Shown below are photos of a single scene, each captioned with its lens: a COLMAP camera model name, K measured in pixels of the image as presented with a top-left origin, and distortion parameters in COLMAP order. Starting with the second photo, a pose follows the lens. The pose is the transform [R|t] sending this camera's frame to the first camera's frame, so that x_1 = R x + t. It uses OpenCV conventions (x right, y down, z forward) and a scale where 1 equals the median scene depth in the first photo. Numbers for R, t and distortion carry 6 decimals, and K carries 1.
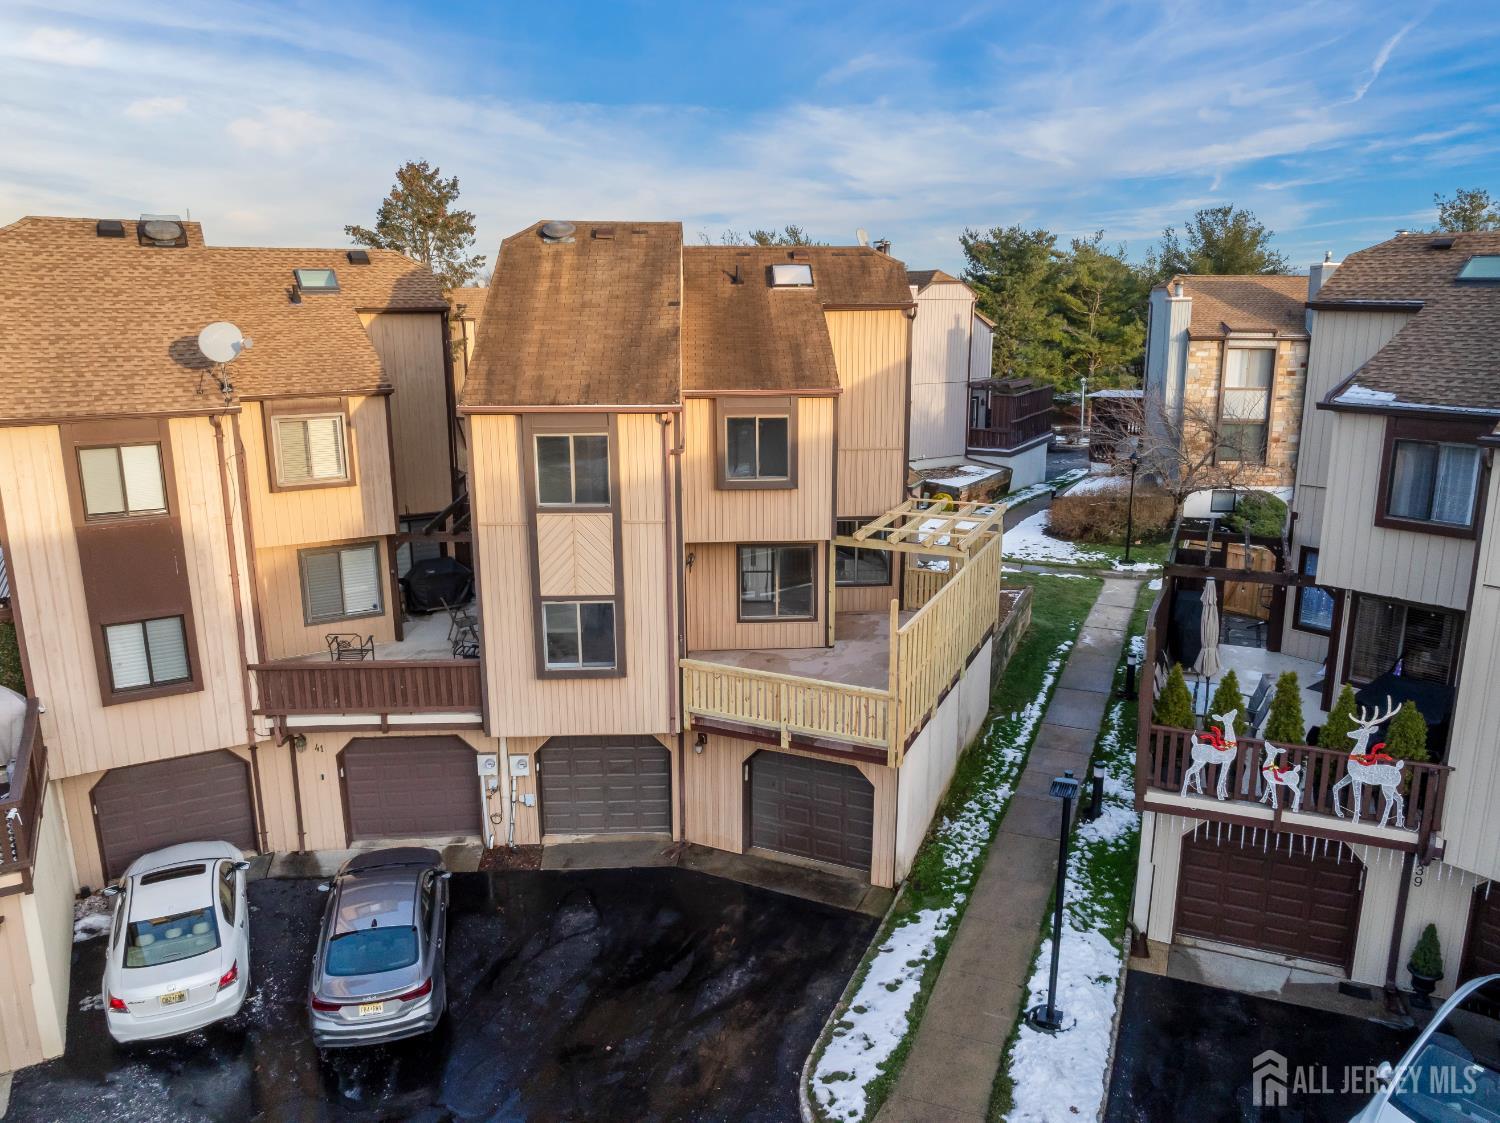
lens RADIAL K [[1064.7, 0, 744.8], [0, 1064.7, 566.0], [0, 0, 1]] dist [-0.004587, -0.100457]
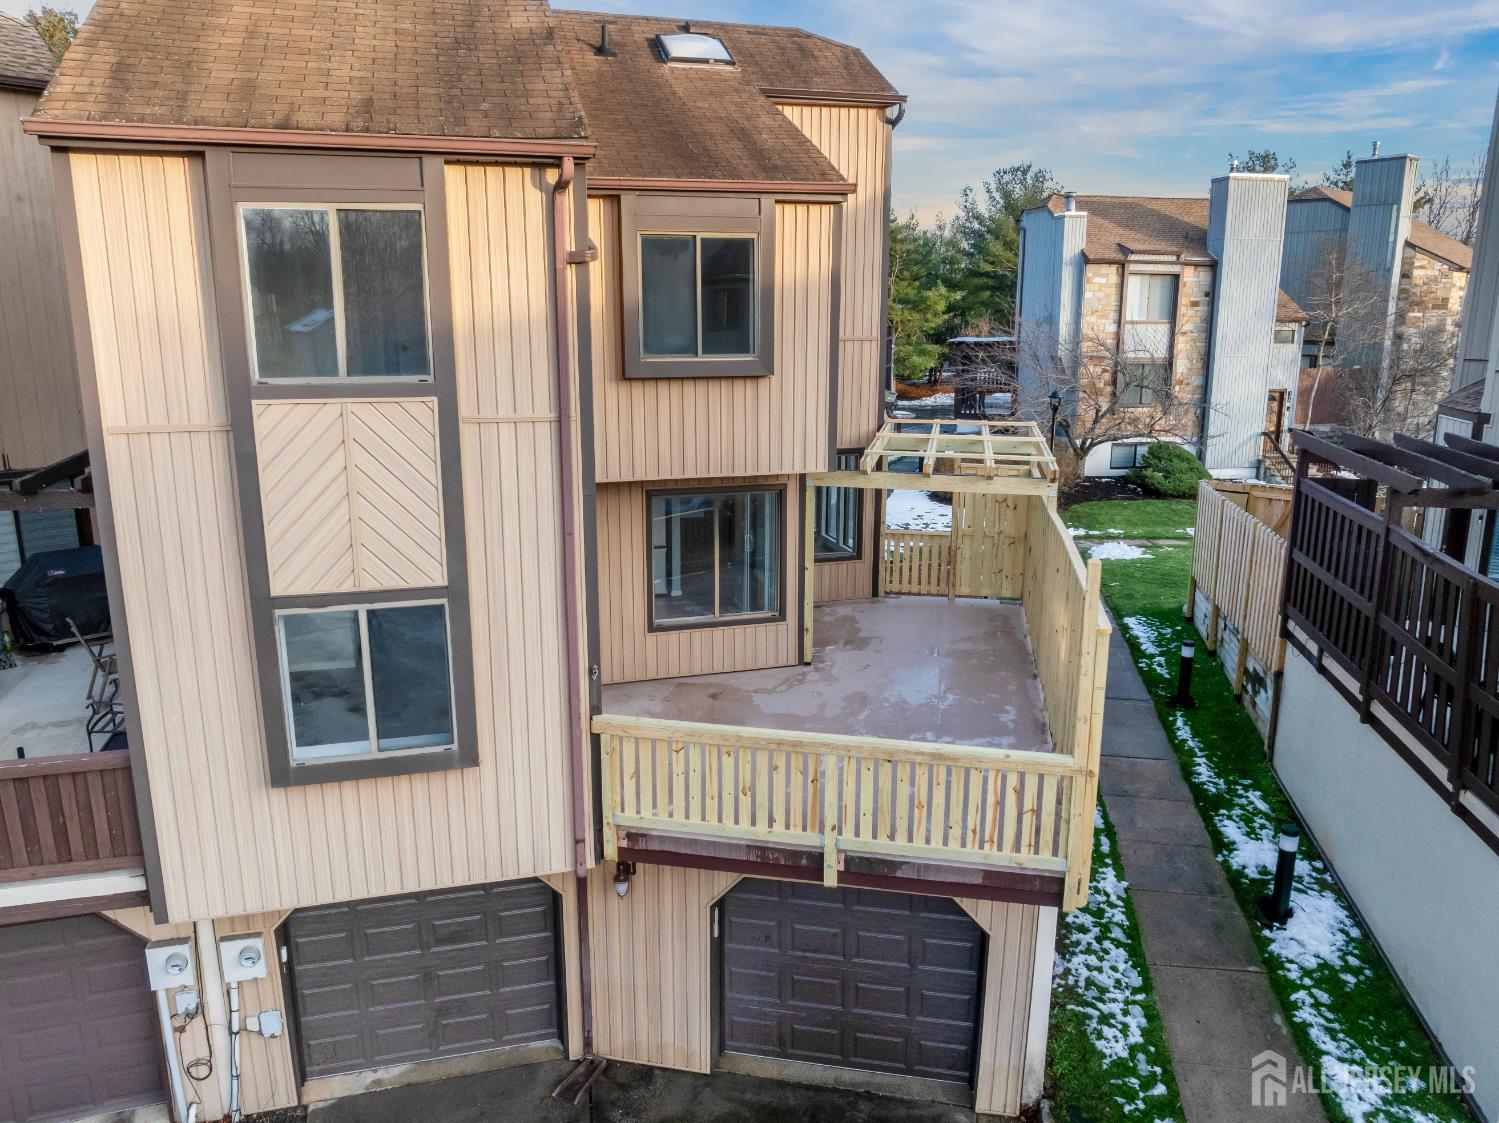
lens RADIAL K [[1082.1, 0, 749.5], [0, 1082.1, 561.5], [0, 0, 1]] dist [-0.046353, 0.006536]
pose [[0.972290, -0.047119, 0.228978, -0.095746], [0.048659, 0.998815, -0.001080, 0.022384], [-0.228656, 0.012192, 0.973431, 0.499672]]
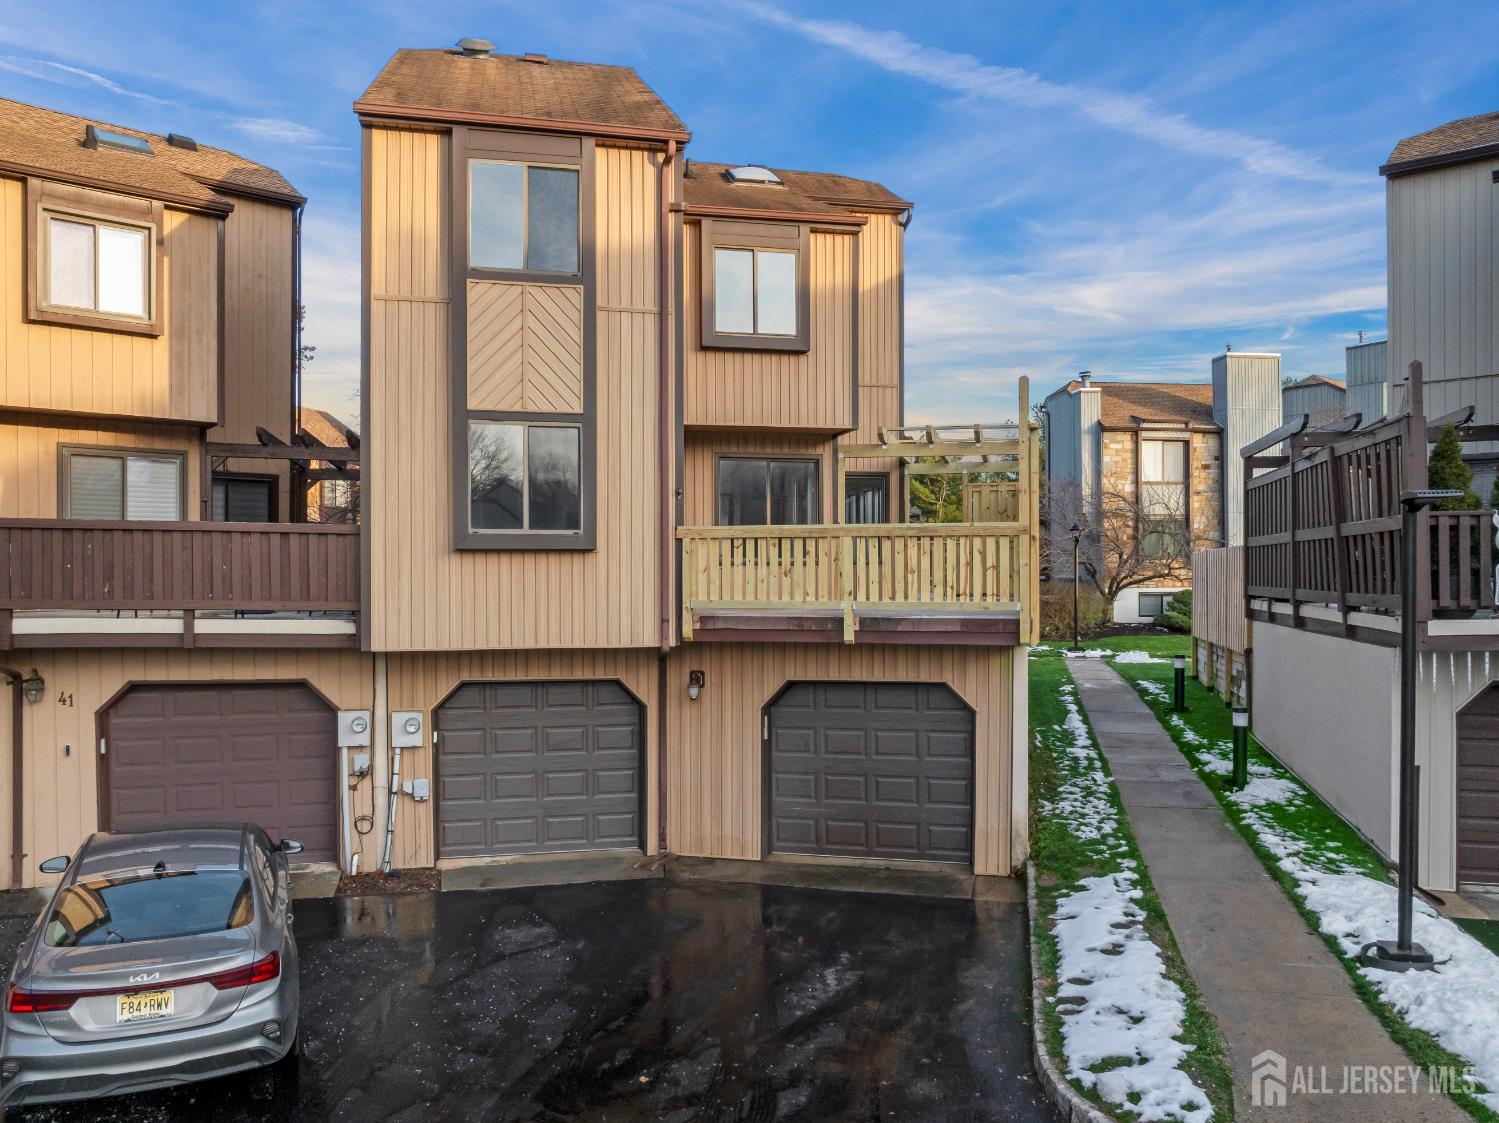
lens RADIAL K [[1087.9, 0, 748.5], [0, 1087.9, 590.7], [0, 0, 1]] dist [-0.038736, -0.001592]
pose [[0.983922, -0.000886, 0.178595, -0.132146], [0.041089, 0.974286, -0.221535, 0.266501], [-0.173807, 0.225312, 0.958658, 0.345101]]
